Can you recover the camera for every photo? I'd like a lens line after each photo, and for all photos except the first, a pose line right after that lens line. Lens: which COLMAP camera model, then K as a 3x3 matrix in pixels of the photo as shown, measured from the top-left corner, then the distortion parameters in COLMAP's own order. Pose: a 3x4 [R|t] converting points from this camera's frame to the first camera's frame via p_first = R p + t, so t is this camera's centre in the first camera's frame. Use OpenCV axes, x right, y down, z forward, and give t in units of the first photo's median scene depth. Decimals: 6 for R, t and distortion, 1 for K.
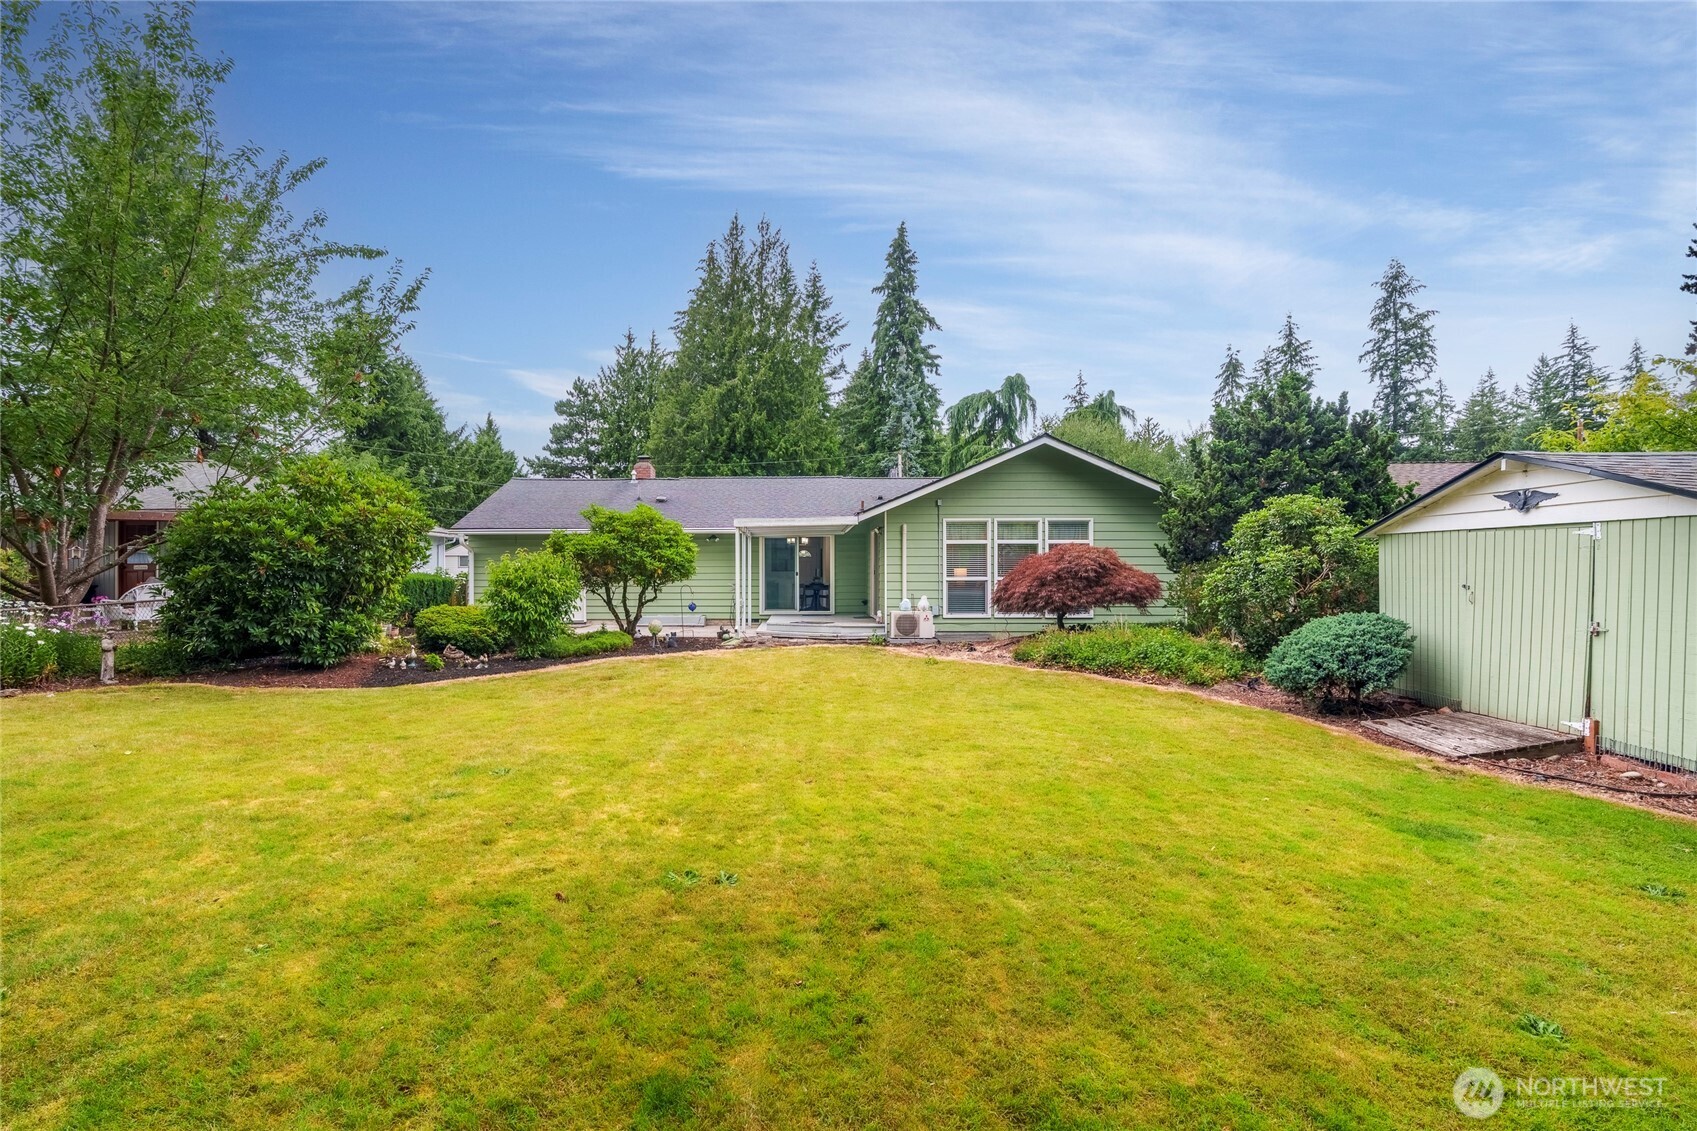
lens RADIAL K [[782.4, 0, 848.5], [0, 782.4, 565.5], [0, 0, 1]] dist [-0.001646, -0.000251]
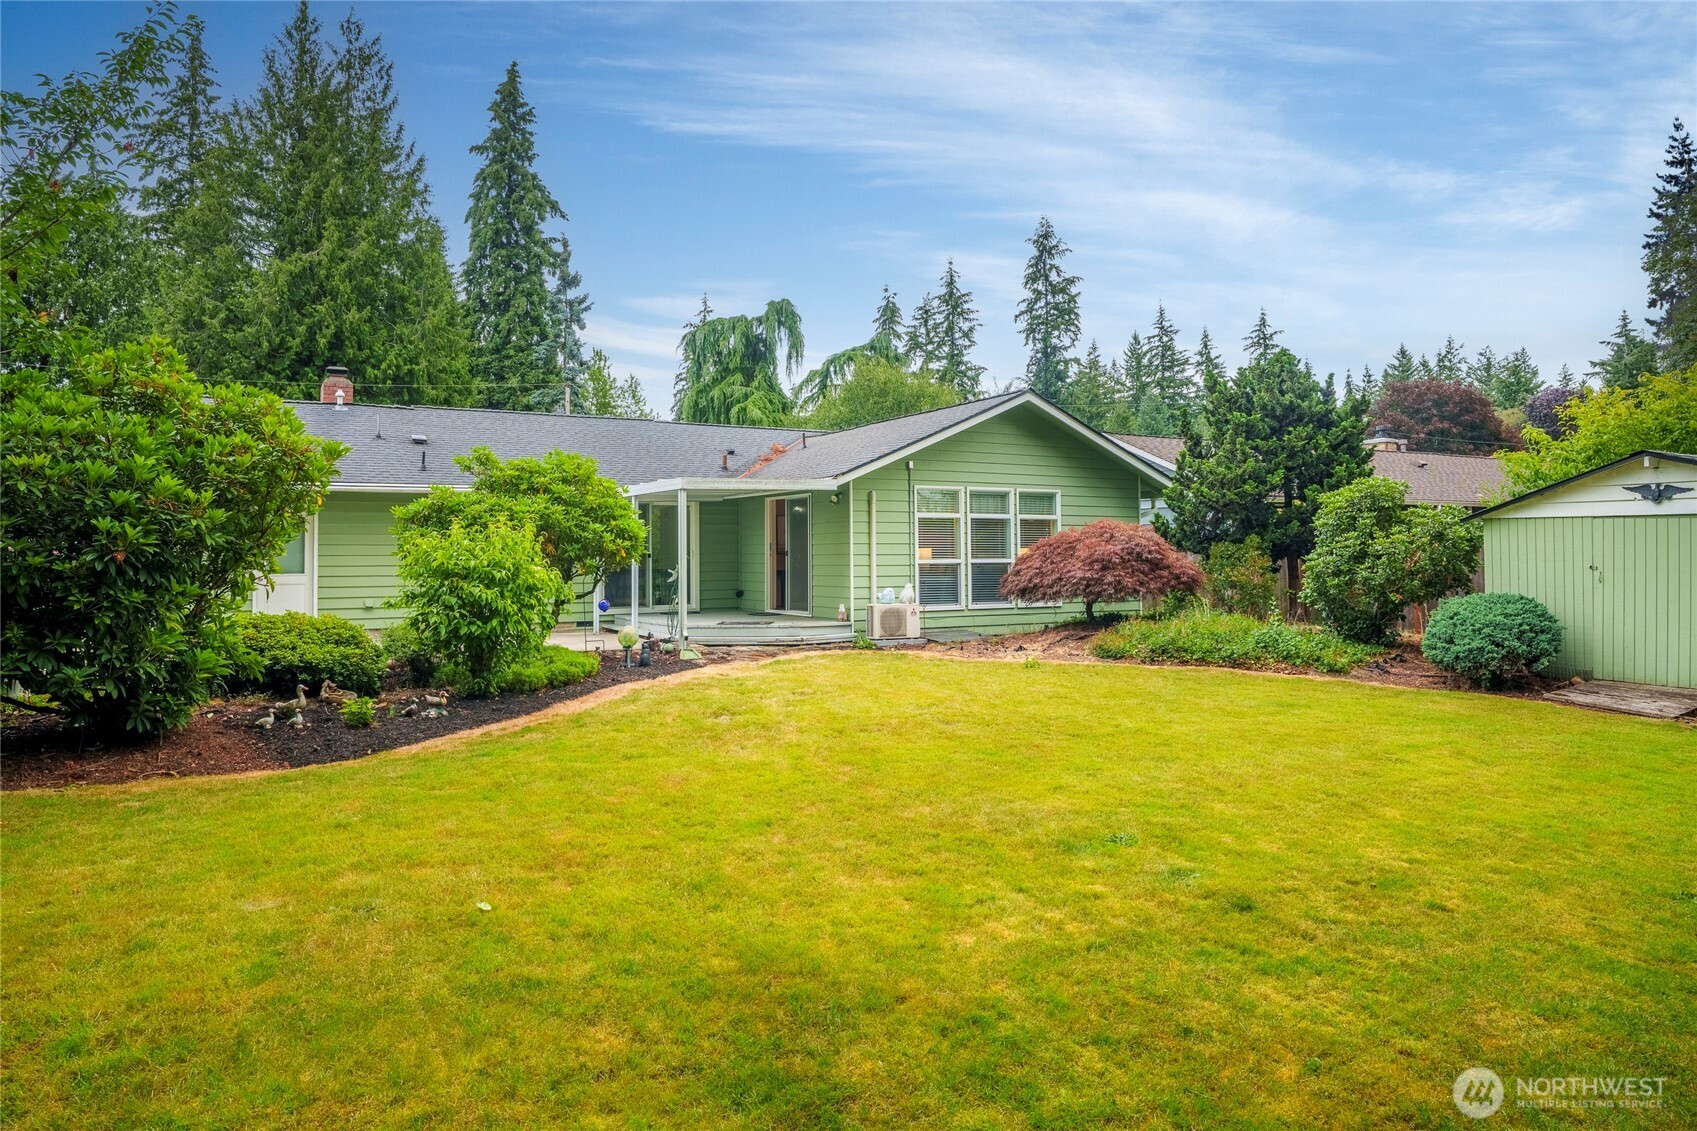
lens RADIAL K [[1036.9, 0, 850.6], [0, 1036.9, 526.7], [0, 0, 1]] dist [-0.038416, 0.041950]
pose [[0.876861, 0.010523, 0.480629, -0.163226], [-0.004213, 0.999890, -0.014207, -0.001171], [-0.480725, 0.010433, 0.876809, 0.042042]]
